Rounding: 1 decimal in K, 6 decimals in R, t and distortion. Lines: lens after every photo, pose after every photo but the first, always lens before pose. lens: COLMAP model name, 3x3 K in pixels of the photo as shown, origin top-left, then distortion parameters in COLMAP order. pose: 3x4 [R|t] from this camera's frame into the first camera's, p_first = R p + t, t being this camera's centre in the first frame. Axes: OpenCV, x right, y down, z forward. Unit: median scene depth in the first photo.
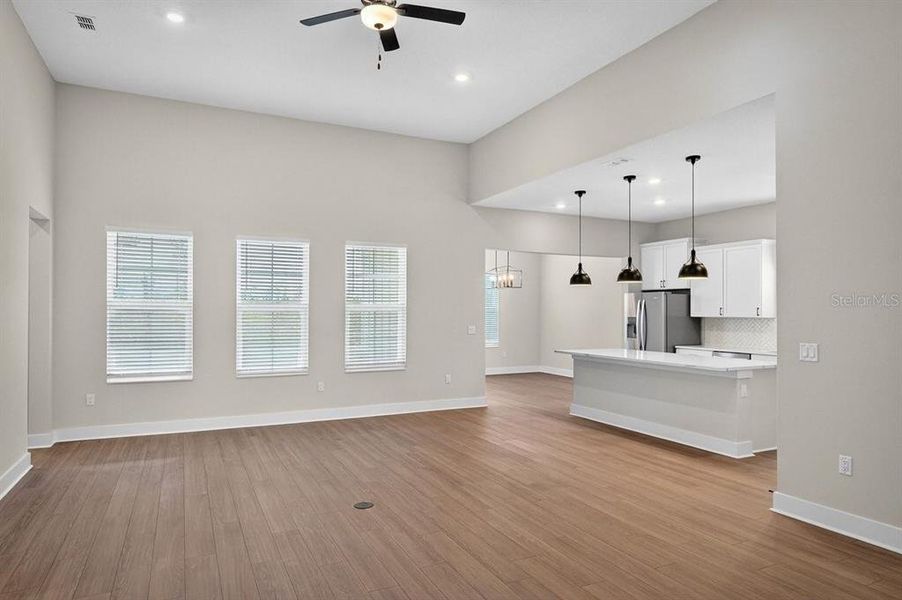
lens RADIAL K [[559.2, 0, 457.3], [0, 559.2, 304.0], [0, 0, 1]] dist [-0.002302, 0.000190]
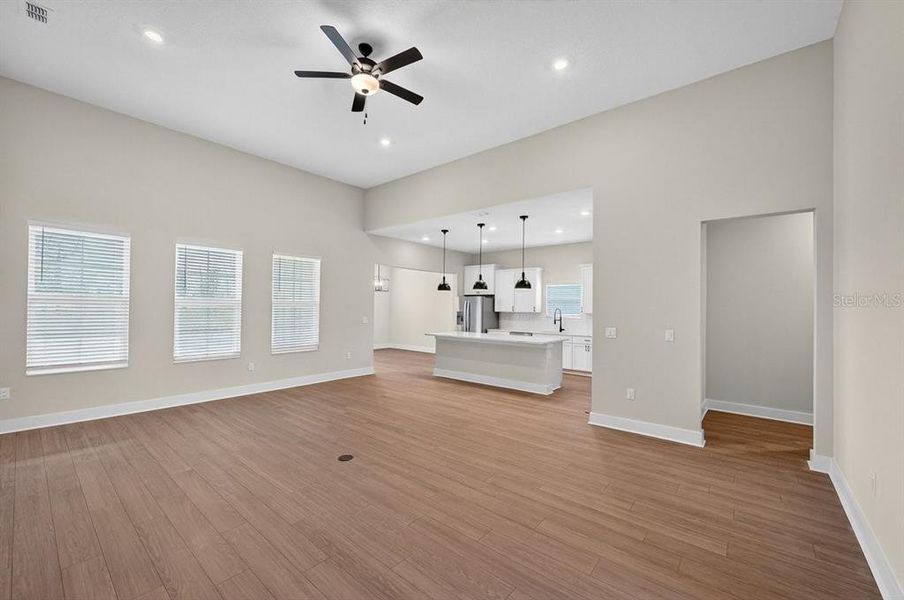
lens RADIAL K [[363.0, 0, 456.4], [0, 363.0, 302.8], [0, 0, 1]] dist [-0.002145, -0.000092]
pose [[0.912660, 0.013975, 0.408481, -0.163252], [-0.015163, 0.999885, -0.000330, -0.001668], [-0.408438, -0.005893, 0.912767, 0.074676]]
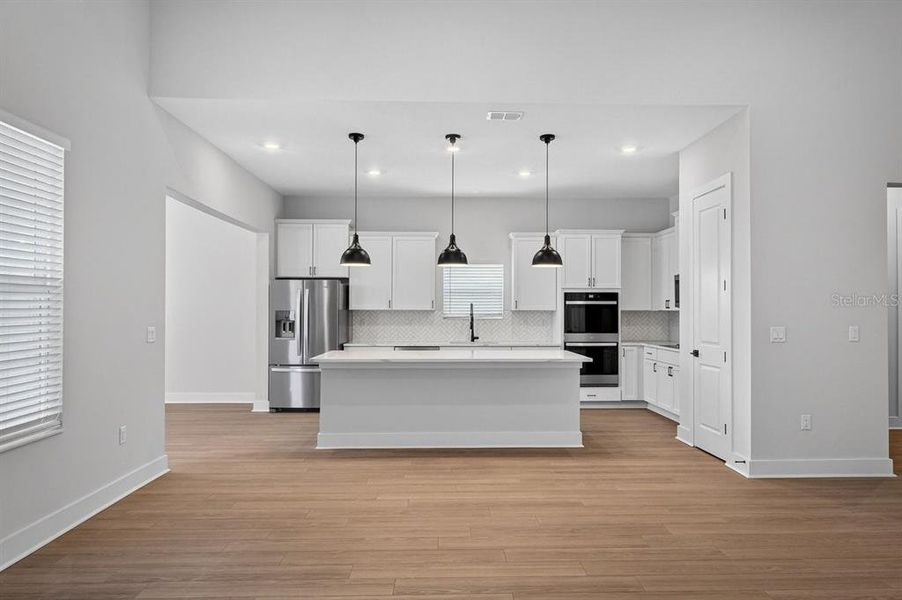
lens RADIAL K [[559.2, 0, 455.0], [0, 559.2, 305.5], [0, 0, 1]] dist [-0.002302, 0.000190]
pose [[0.418480, 0.006558, 0.908202, -0.397868], [-0.012948, 0.999915, -0.001254, 0.018848], [-0.908134, -0.011234, 0.418529, 0.605923]]
